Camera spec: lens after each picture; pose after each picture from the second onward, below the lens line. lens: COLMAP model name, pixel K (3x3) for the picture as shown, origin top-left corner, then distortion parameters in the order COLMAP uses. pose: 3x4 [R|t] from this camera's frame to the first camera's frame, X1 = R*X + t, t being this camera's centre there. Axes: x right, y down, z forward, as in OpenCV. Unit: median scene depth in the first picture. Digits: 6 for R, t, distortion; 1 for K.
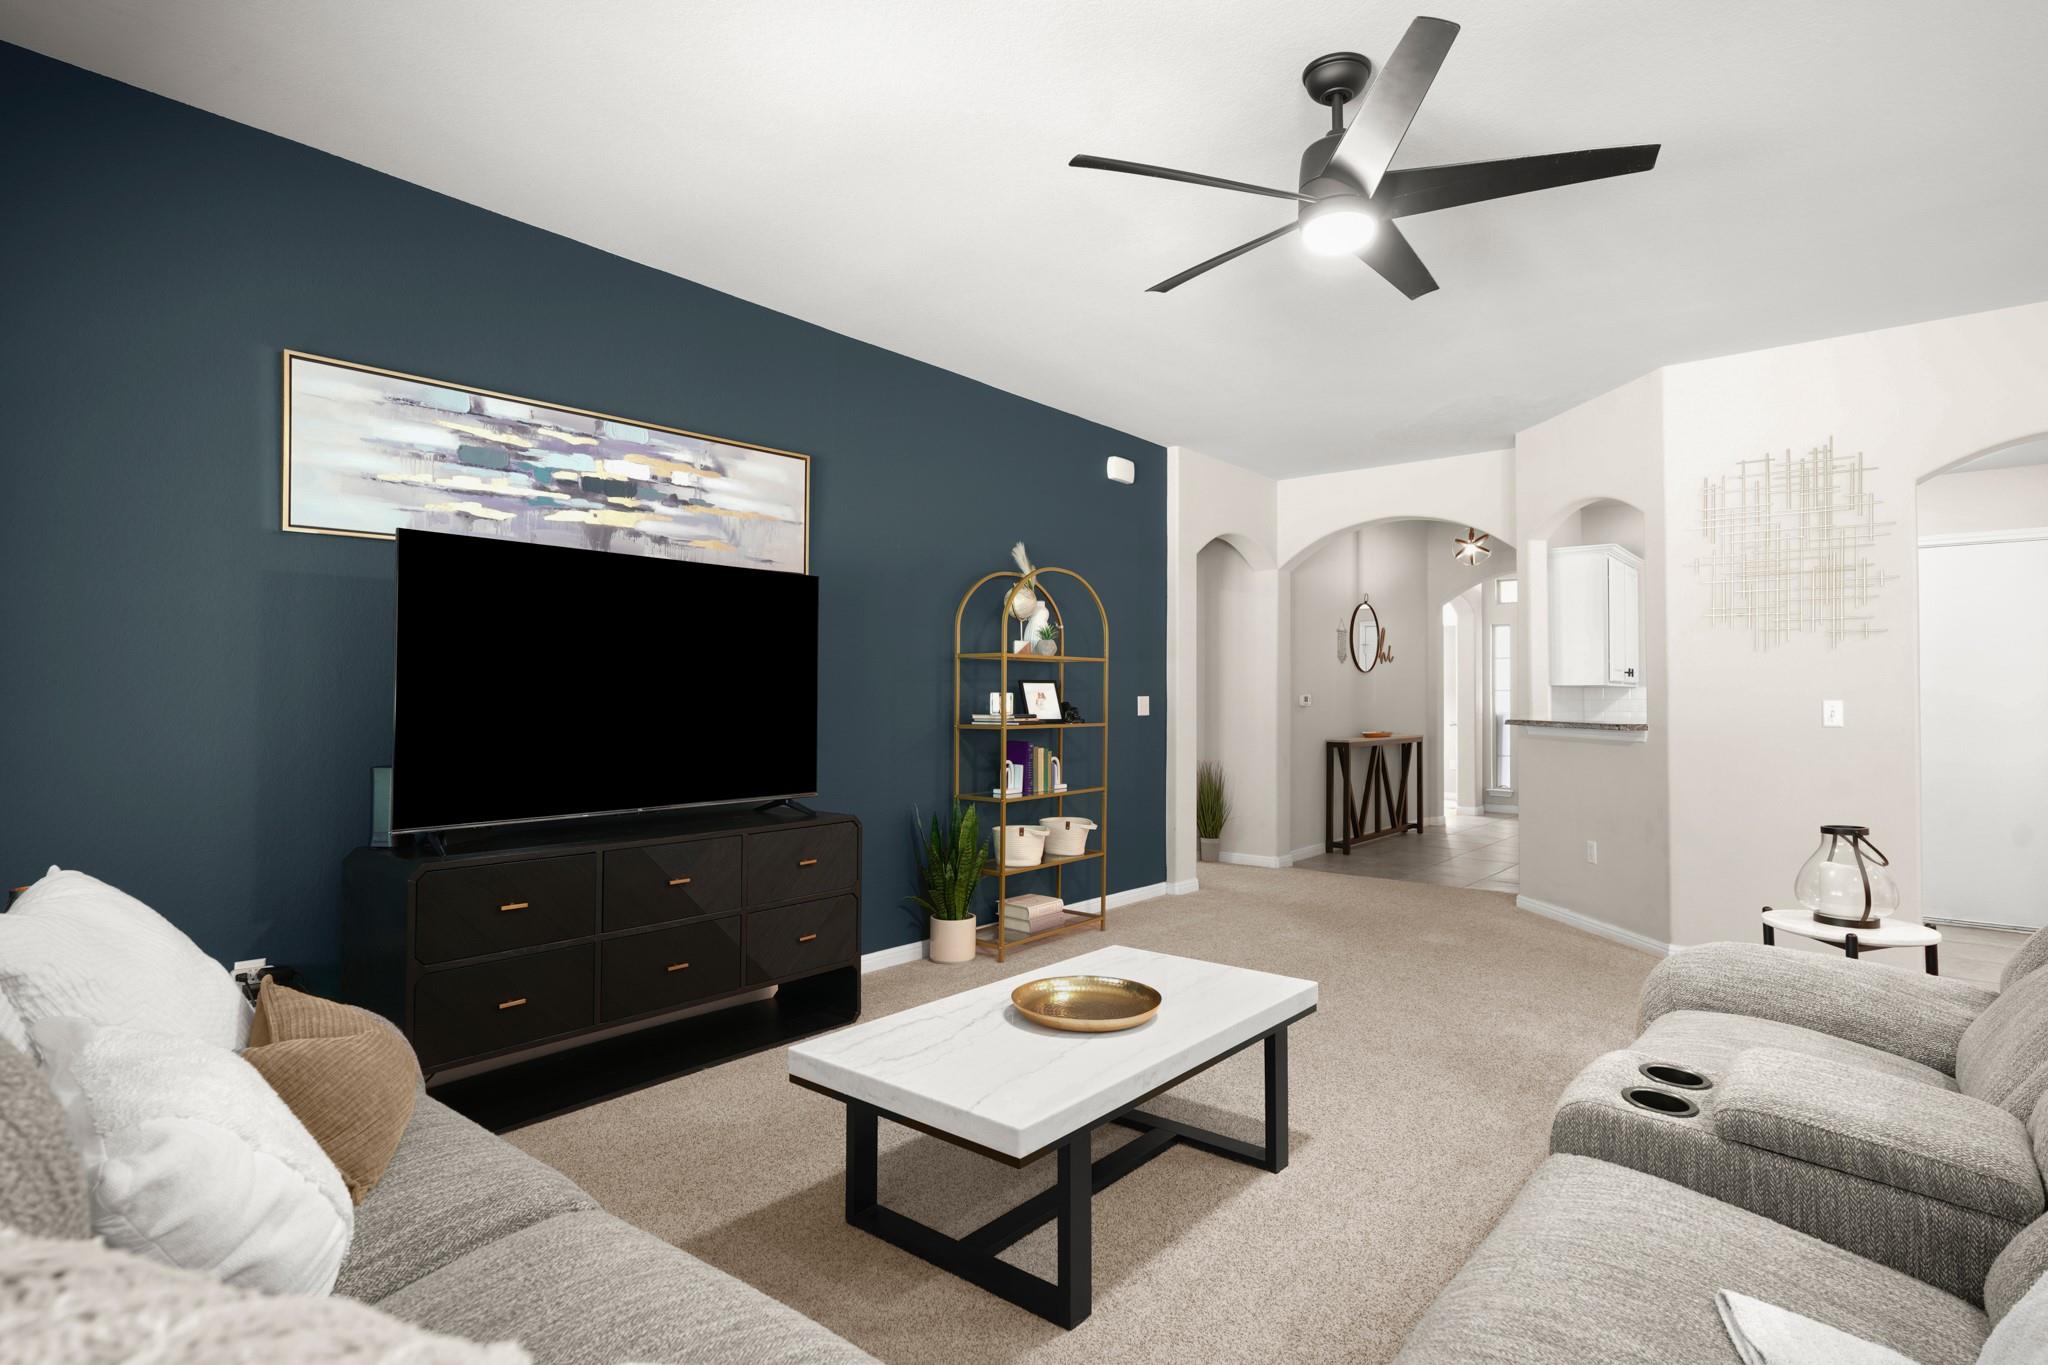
lens RADIAL K [[1050.7, 0, 1026.4], [0, 1050.7, 676.8], [0, 0, 1]] dist [0.001726, 0.000990]
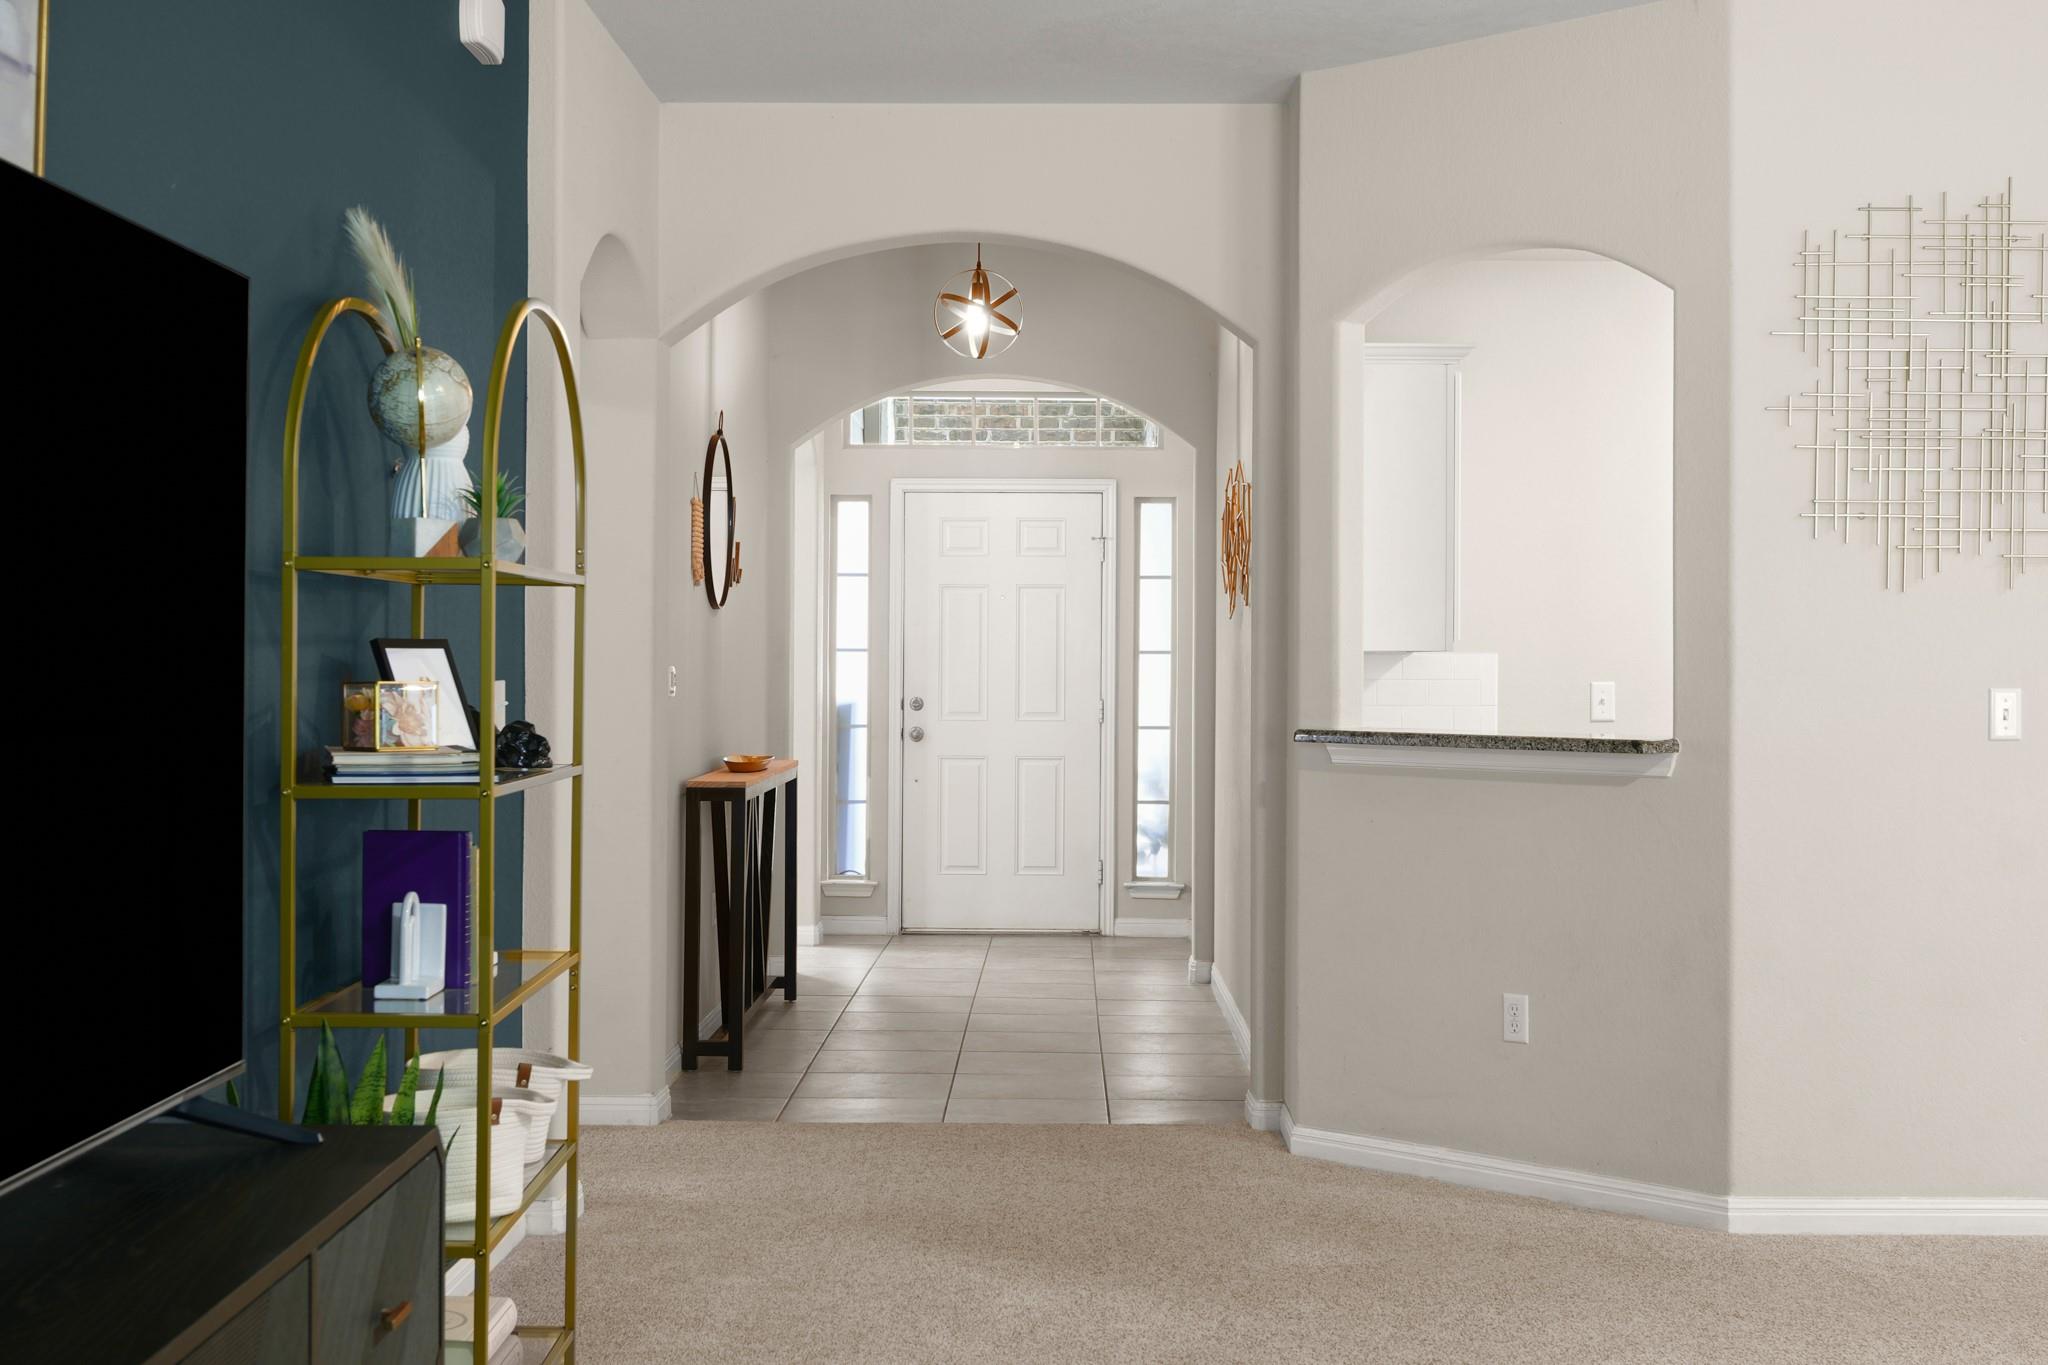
lens RADIAL K [[2667.3, 0, 1023.0], [0, 2667.3, 685.0], [0, 0, 1]] dist [-0.029906, 0.000000]
pose [[0.779279, -0.007678, 0.626630, -0.403310], [-0.013515, 0.999486, 0.029055, -0.010527], [-0.626531, -0.031111, 0.778775, 0.264372]]
